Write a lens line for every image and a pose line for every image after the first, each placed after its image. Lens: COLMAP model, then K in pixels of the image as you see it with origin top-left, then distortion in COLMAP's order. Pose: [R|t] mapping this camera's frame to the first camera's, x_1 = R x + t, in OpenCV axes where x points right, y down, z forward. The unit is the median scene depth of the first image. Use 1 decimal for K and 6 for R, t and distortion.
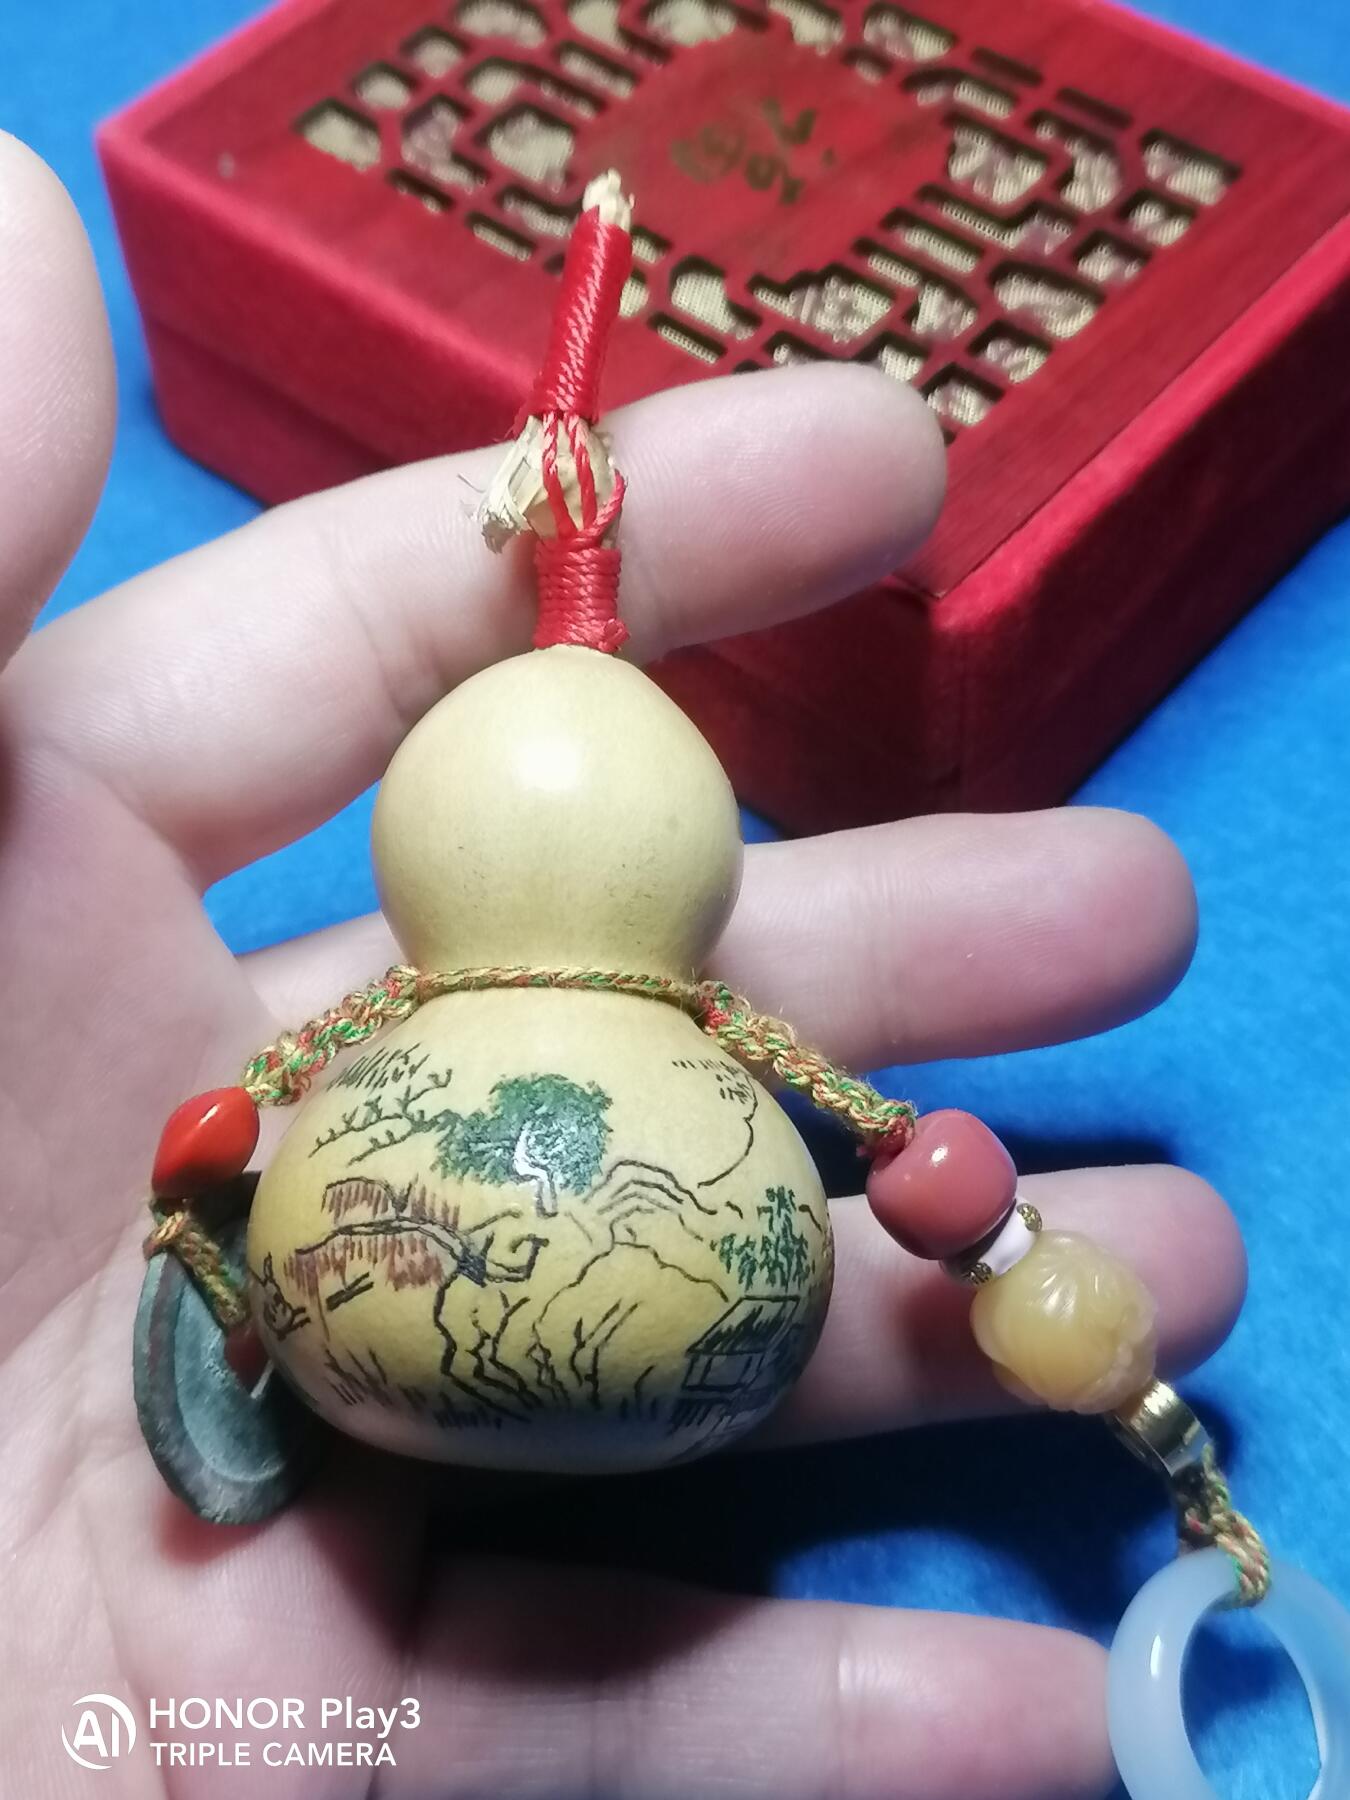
lens RADIAL K [[3102.4, 0, 675.0], [0, 3102.4, 900.0], [0, 0, 1]] dist [0.025380, -0.012273]
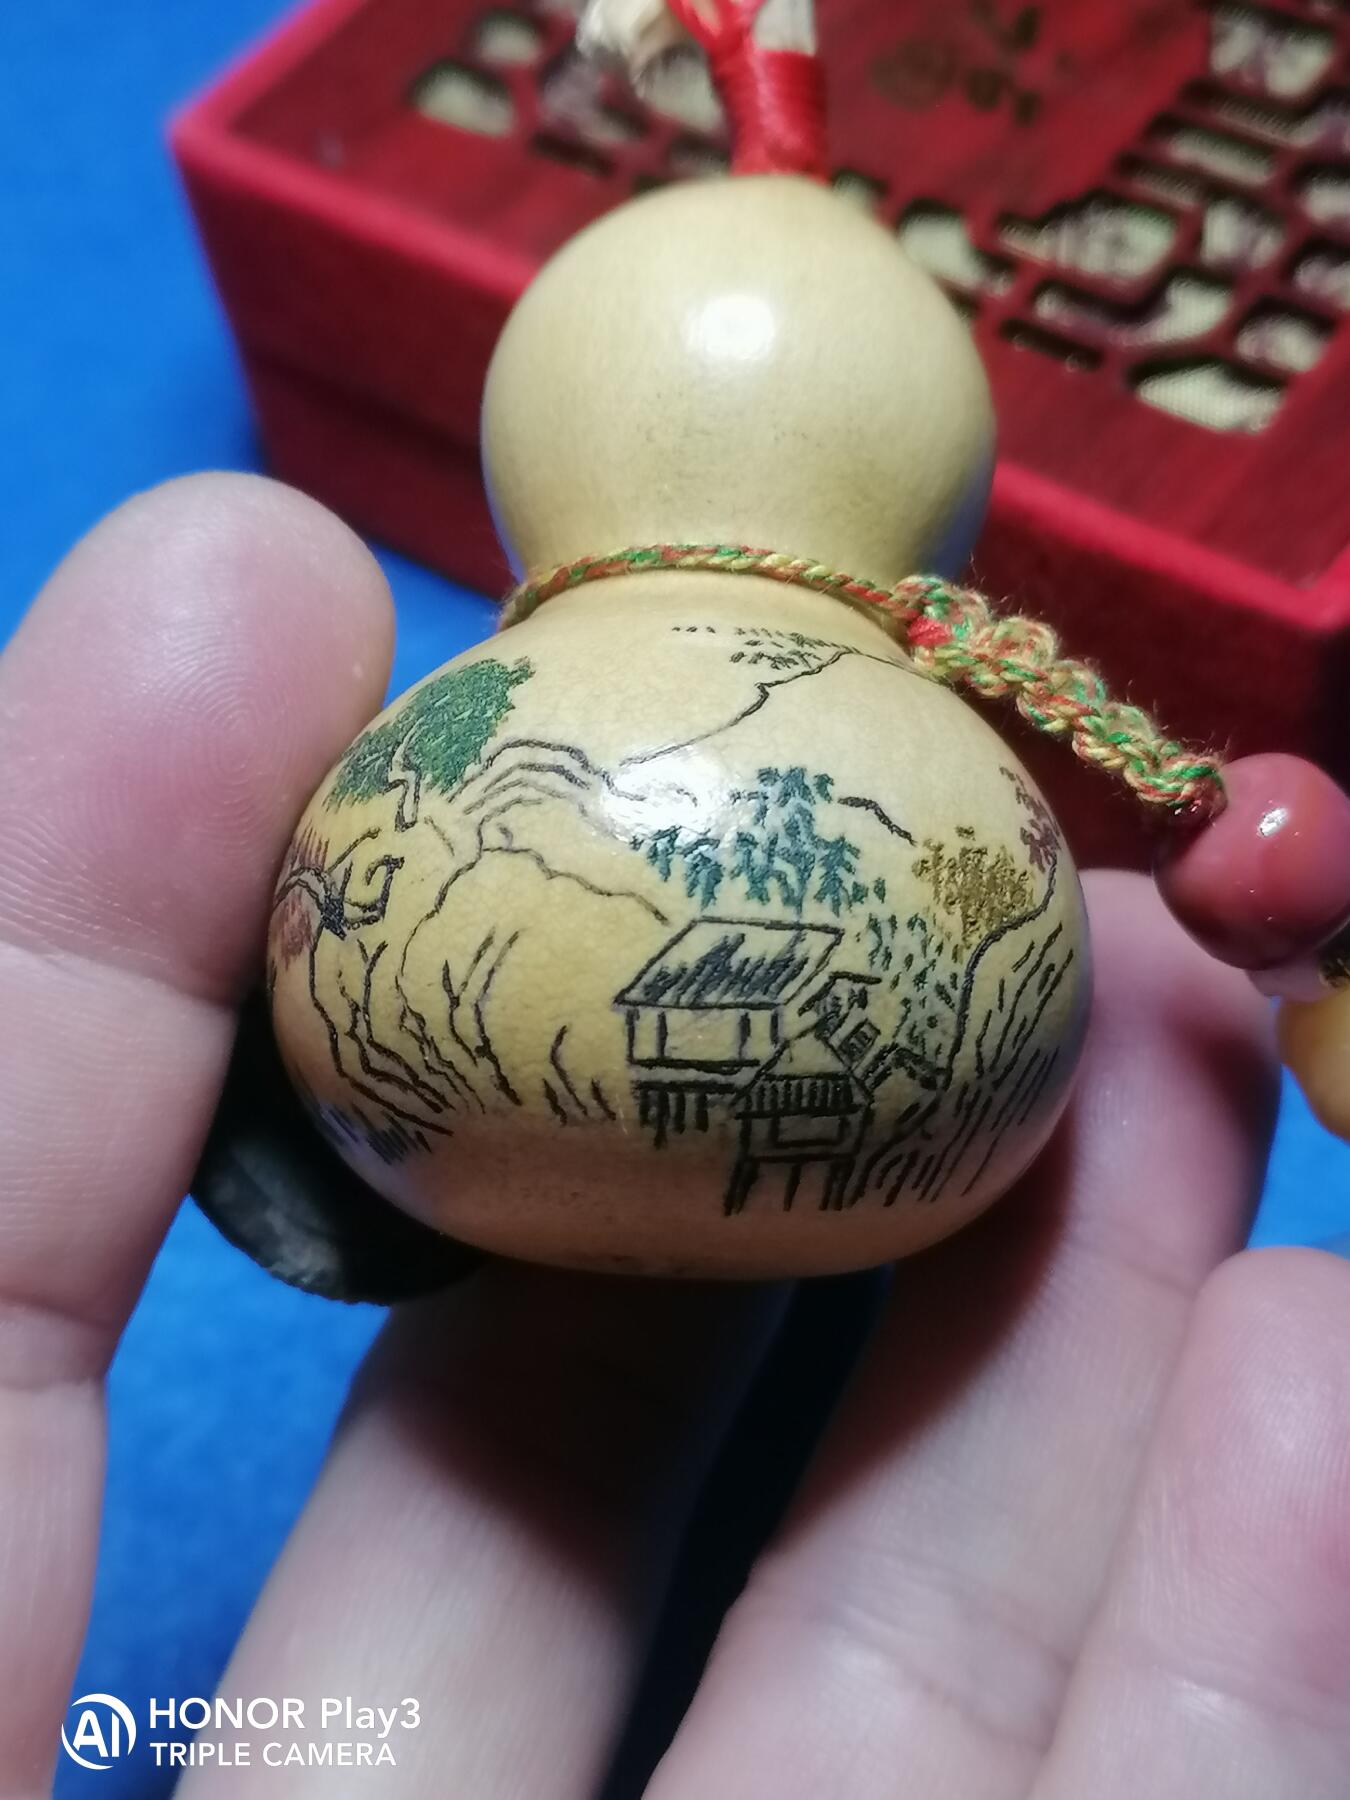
lens RADIAL K [[3102.4, 0, 675.0], [0, 3102.4, 900.0], [0, 0, 1]] dist [0.025380, -0.012273]
pose [[0.759186, -0.165773, -0.629409, 0.445147], [0.066326, 0.981692, -0.178556, 0.246513], [0.647485, 0.093811, 0.756282, 0.500058]]
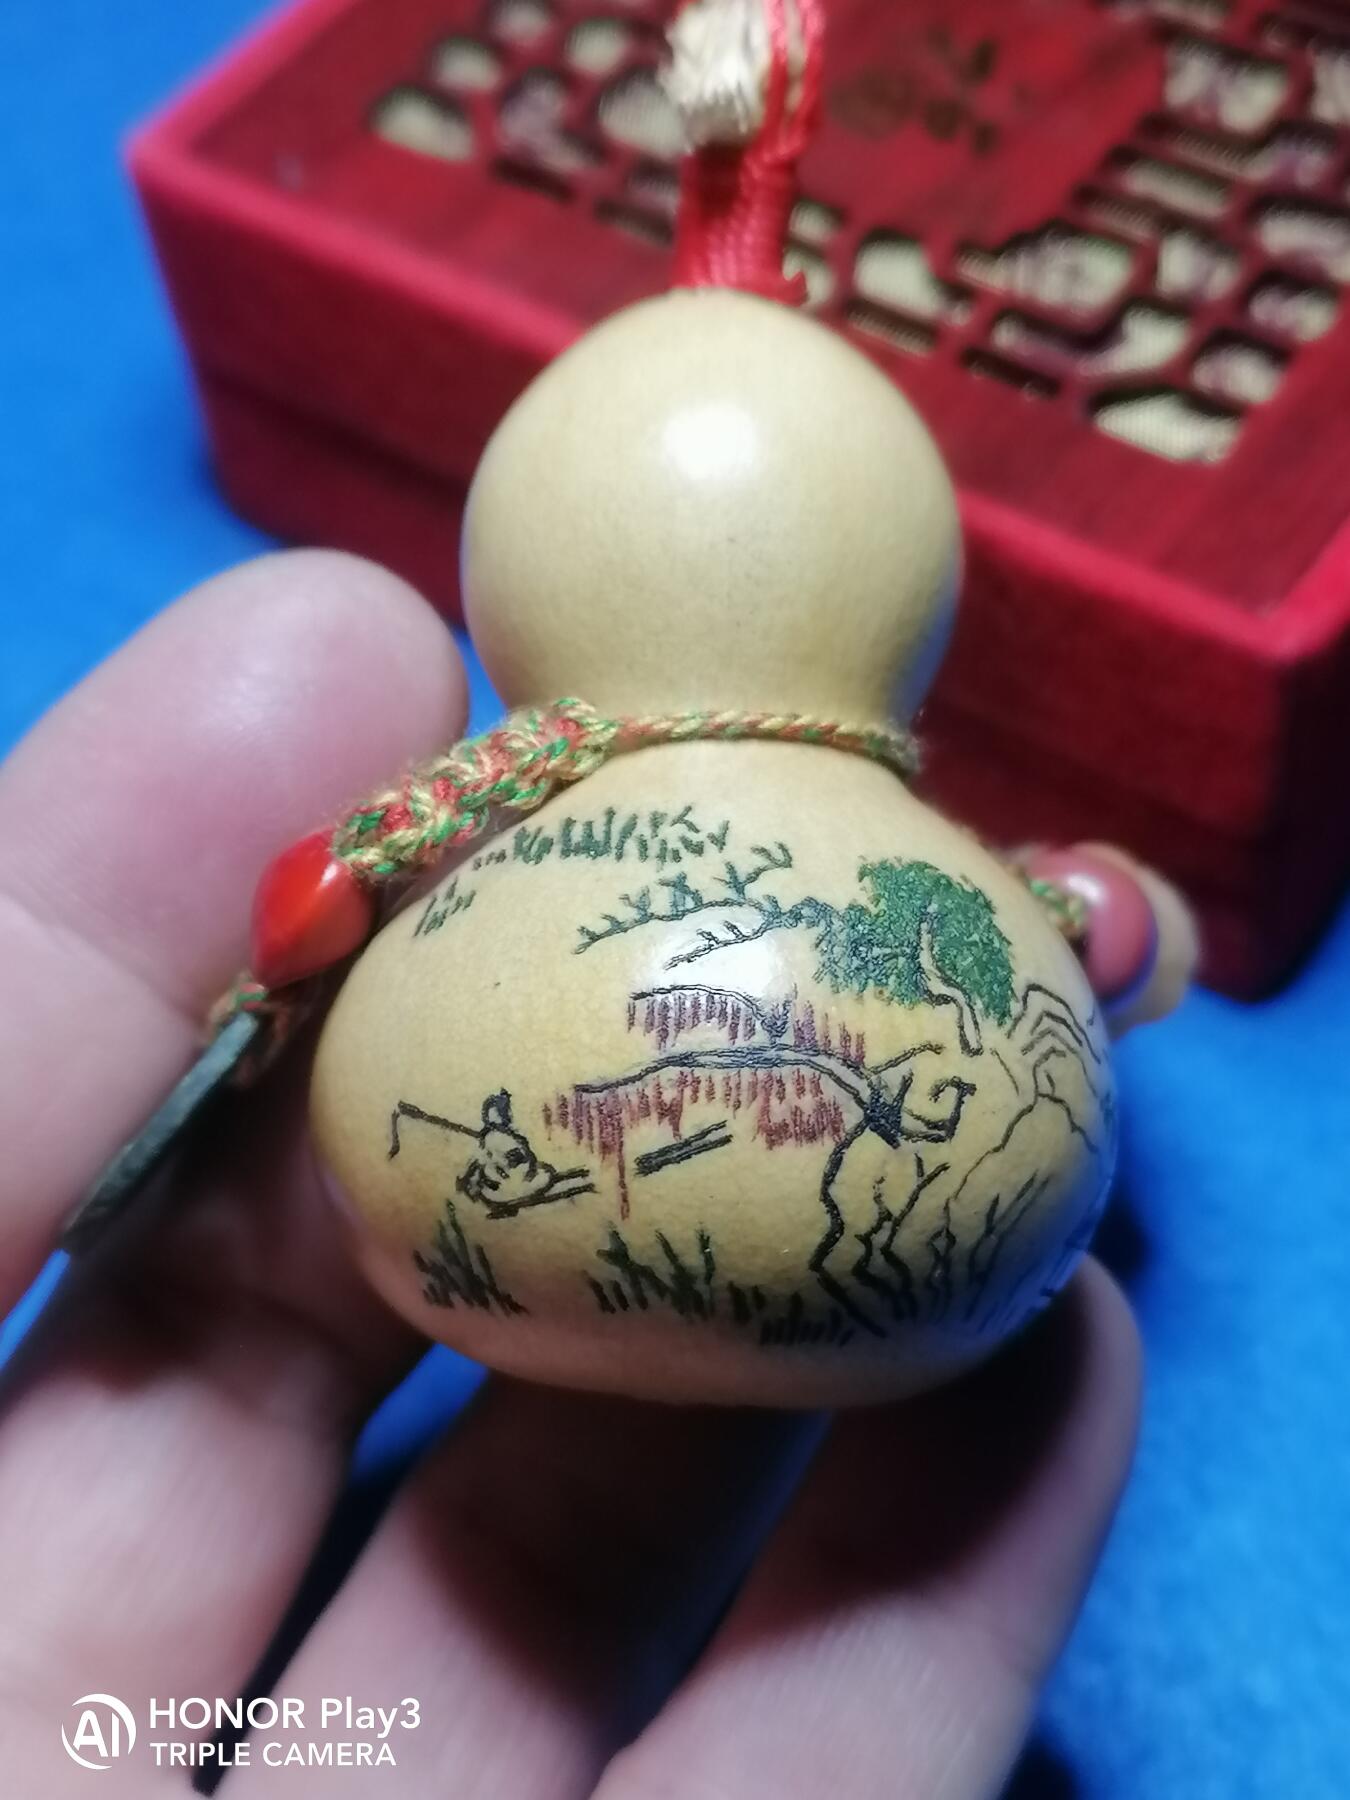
lens RADIAL K [[3102.4, 0, 675.0], [0, 3102.4, 900.0], [0, 0, 1]] dist [0.025380, -0.012273]
pose [[0.857842, 0.076011, 0.508260, -0.466698], [-0.085598, 0.996320, -0.004529, 0.074774], [-0.506734, -0.039621, 0.861192, 0.409286]]
